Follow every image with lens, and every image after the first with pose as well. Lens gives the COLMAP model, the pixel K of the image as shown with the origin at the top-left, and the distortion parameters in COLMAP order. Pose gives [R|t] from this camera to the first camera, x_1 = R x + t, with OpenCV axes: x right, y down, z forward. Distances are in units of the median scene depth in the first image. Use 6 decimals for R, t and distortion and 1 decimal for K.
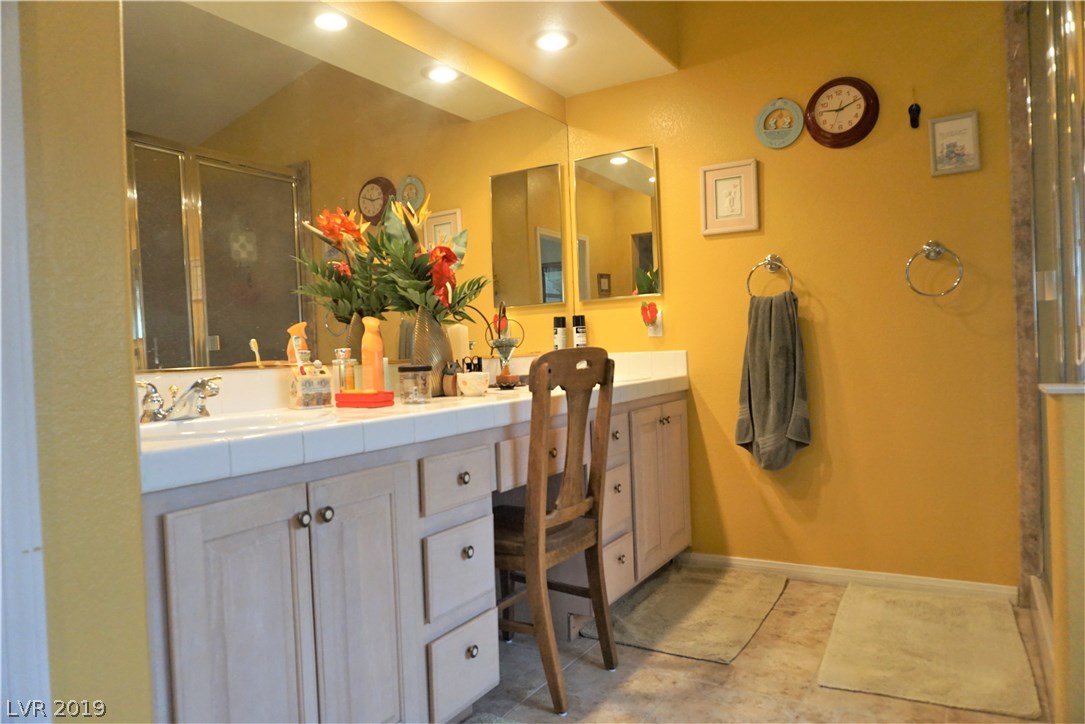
lens RADIAL K [[720.3, 0, 544.5], [0, 720.3, 361.7], [0, 0, 1]] dist [-0.049772, 0.030838]
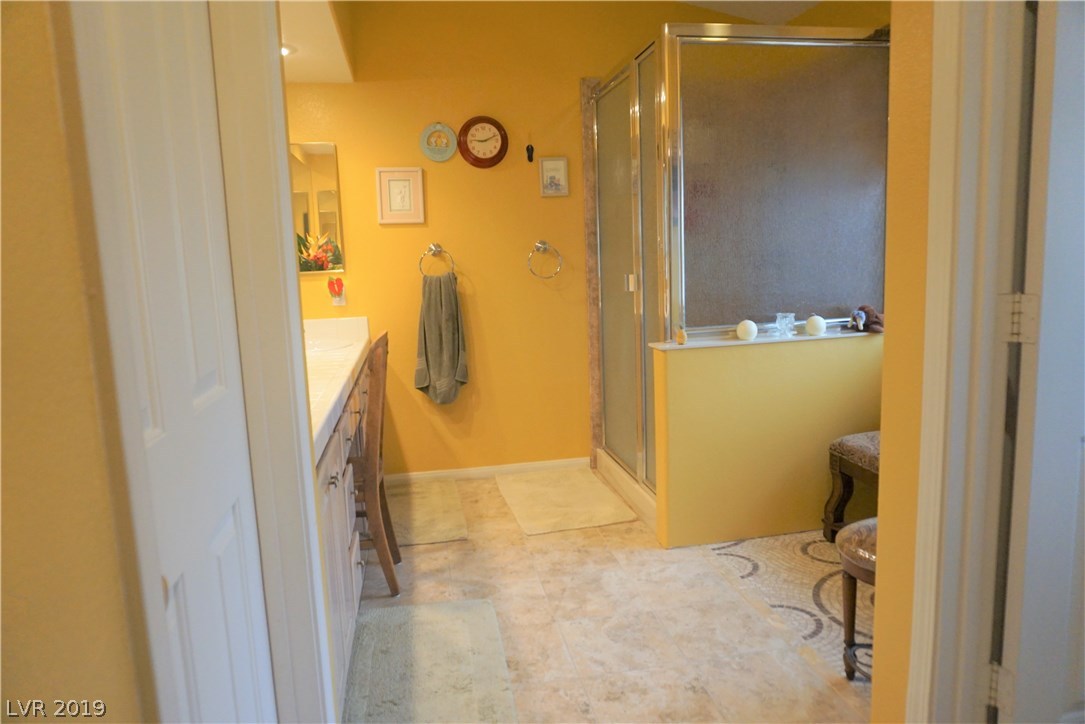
lens RADIAL K [[720.3, 0, 539.7], [0, 720.3, 362.1], [0, 0, 1]] dist [-0.049772, 0.030838]
pose [[0.751364, -0.085328, 0.654348, -0.450823], [0.018504, 0.993939, 0.108365, -0.076055], [-0.659628, -0.069314, 0.748389, -0.142556]]
